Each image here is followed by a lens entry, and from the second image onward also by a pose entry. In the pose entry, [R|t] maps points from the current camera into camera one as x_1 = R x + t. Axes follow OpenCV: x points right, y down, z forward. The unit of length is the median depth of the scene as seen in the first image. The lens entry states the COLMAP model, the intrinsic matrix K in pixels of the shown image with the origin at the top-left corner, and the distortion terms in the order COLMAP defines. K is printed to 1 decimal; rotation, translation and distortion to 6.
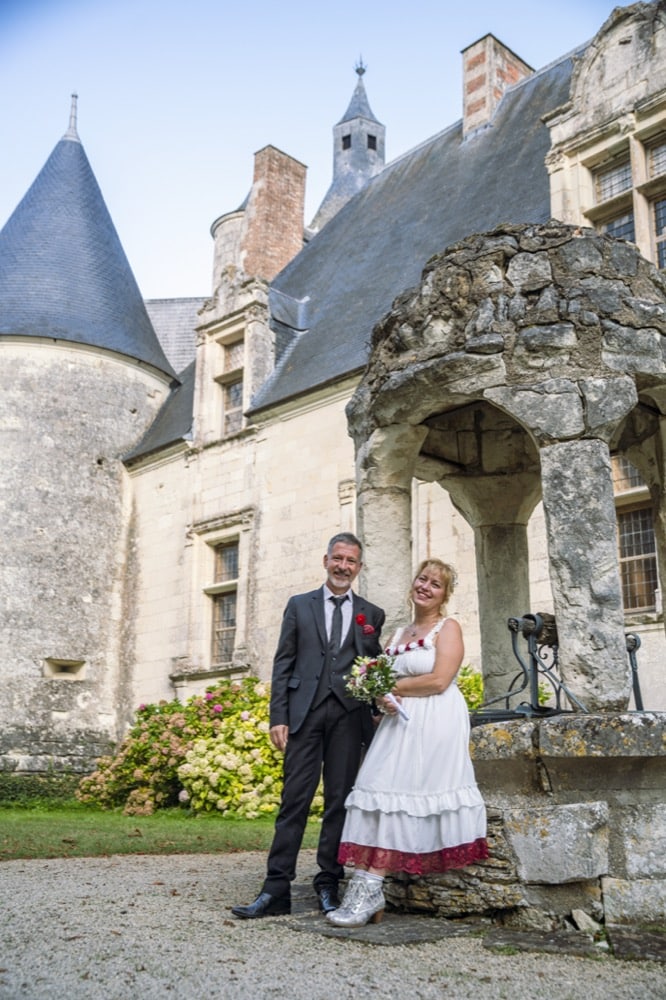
lens RADIAL K [[1085.9, 0, 331.0], [0, 1085.9, 502.8], [0, 0, 1]] dist [0.003693, 0.222267]
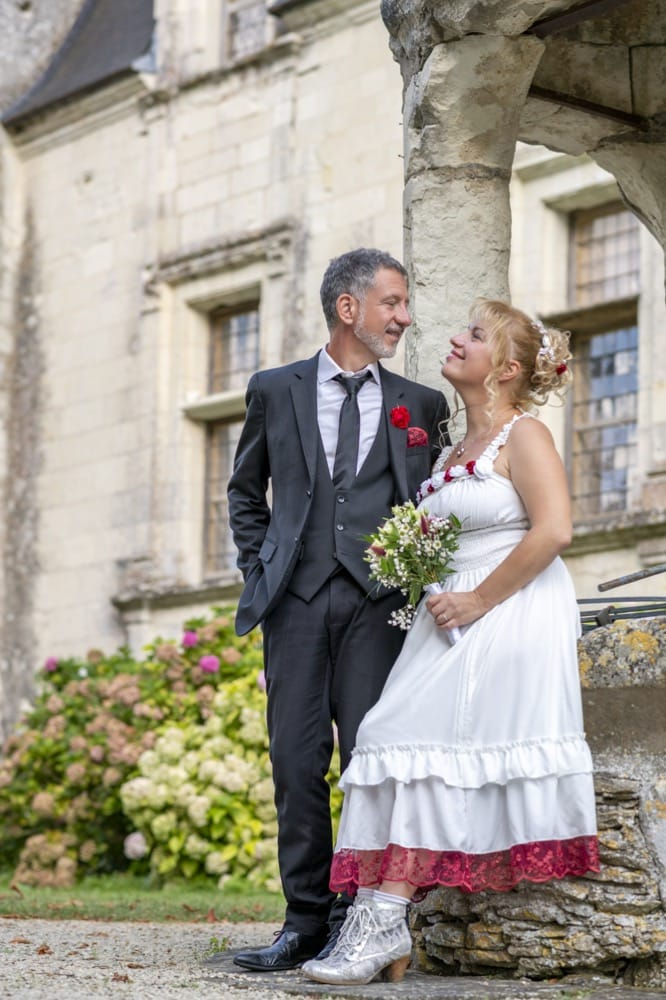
lens RADIAL K [[2567.3, 0, 312.1], [0, 2567.3, 500.6], [0, 0, 1]] dist [0.006006, 0.935691]
pose [[0.996606, -0.001657, -0.082306, 0.028420], [0.010653, 0.993986, 0.108988, 0.003178], [0.081630, -0.109495, 0.990630, -0.062004]]
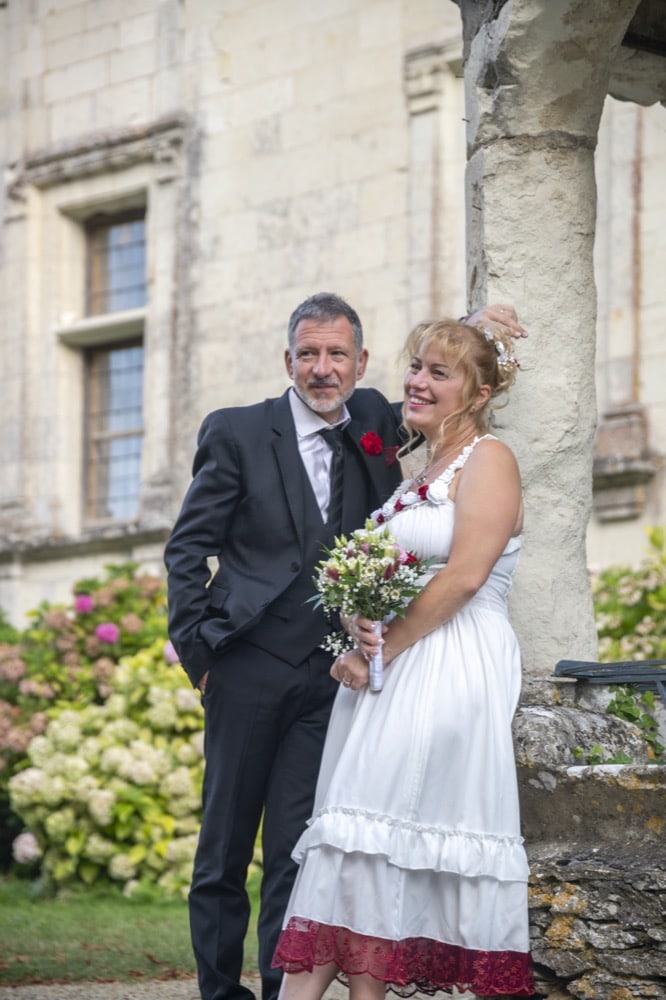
lens RADIAL K [[2865.4, 0, 332.9], [0, 2865.4, 502.4], [0, 0, 1]] dist [0.705371, -0.199354]
pose [[0.999883, -0.004947, -0.014501, -0.004664], [0.007001, 0.989369, 0.145259, -0.013217], [0.013628, -0.145343, 0.989287, -0.047376]]
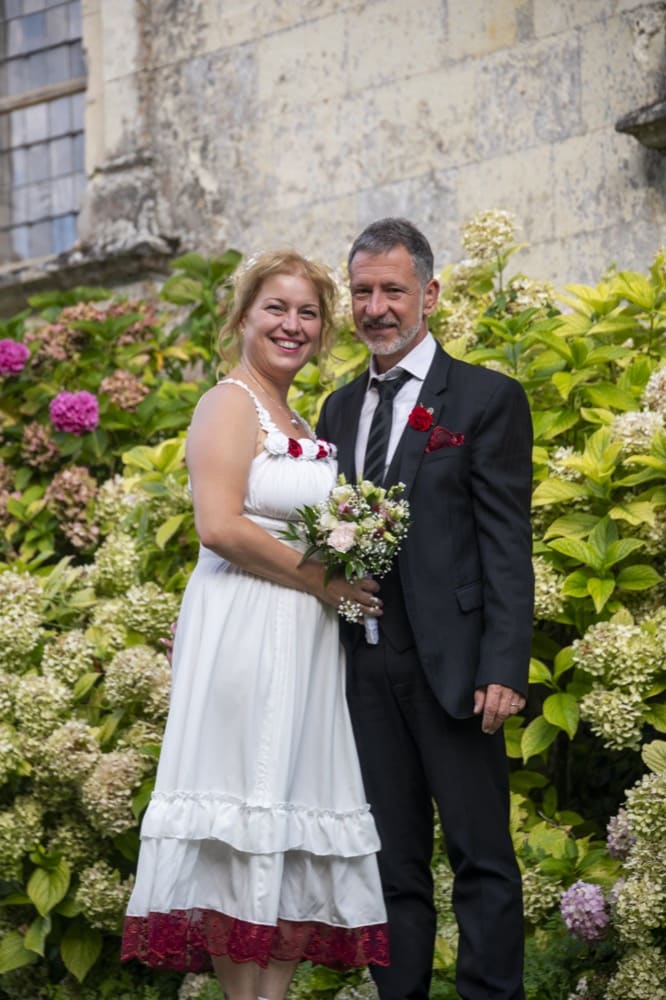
lens RADIAL K [[3147.1, 0, 299.5], [0, 3147.1, 499.6], [0, 0, 1]] dist [0.832191, -0.894438]
pose [[0.998557, -0.046424, 0.026981, -0.081865], [0.041726, 0.987150, 0.154251, 0.124900], [-0.033795, -0.152903, 0.987663, 0.482236]]
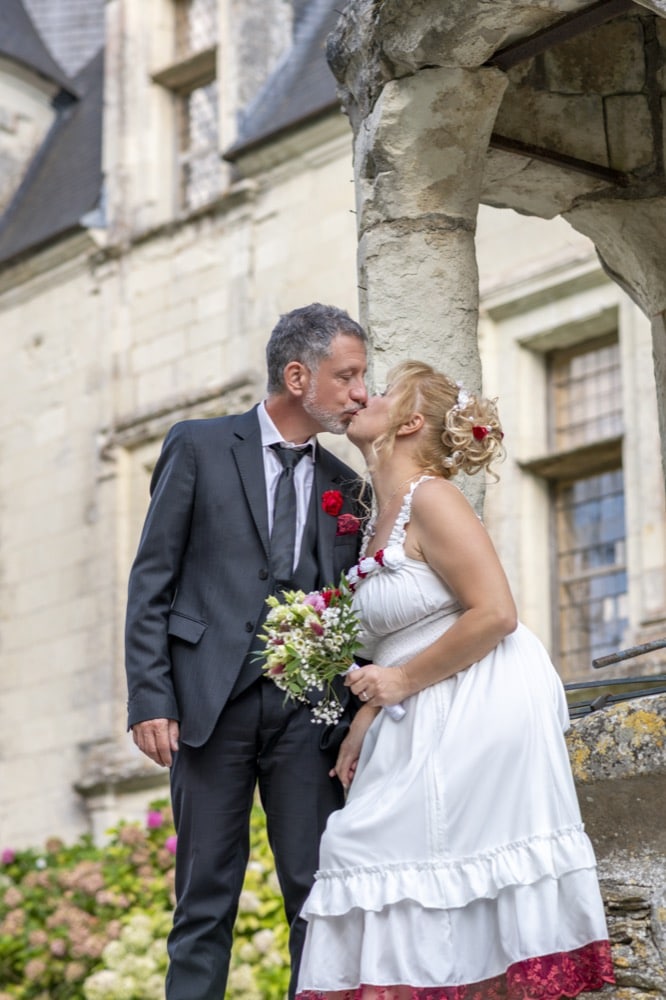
lens RADIAL K [[2657.0, 0, 316.0], [0, 2657.0, 504.1], [0, 0, 1]] dist [0.115127, -0.742095]
pose [[0.996697, -0.039855, -0.070756, 0.028883], [0.042401, 0.998493, 0.034850, 0.022198], [0.069261, -0.037735, 0.996885, -0.028350]]
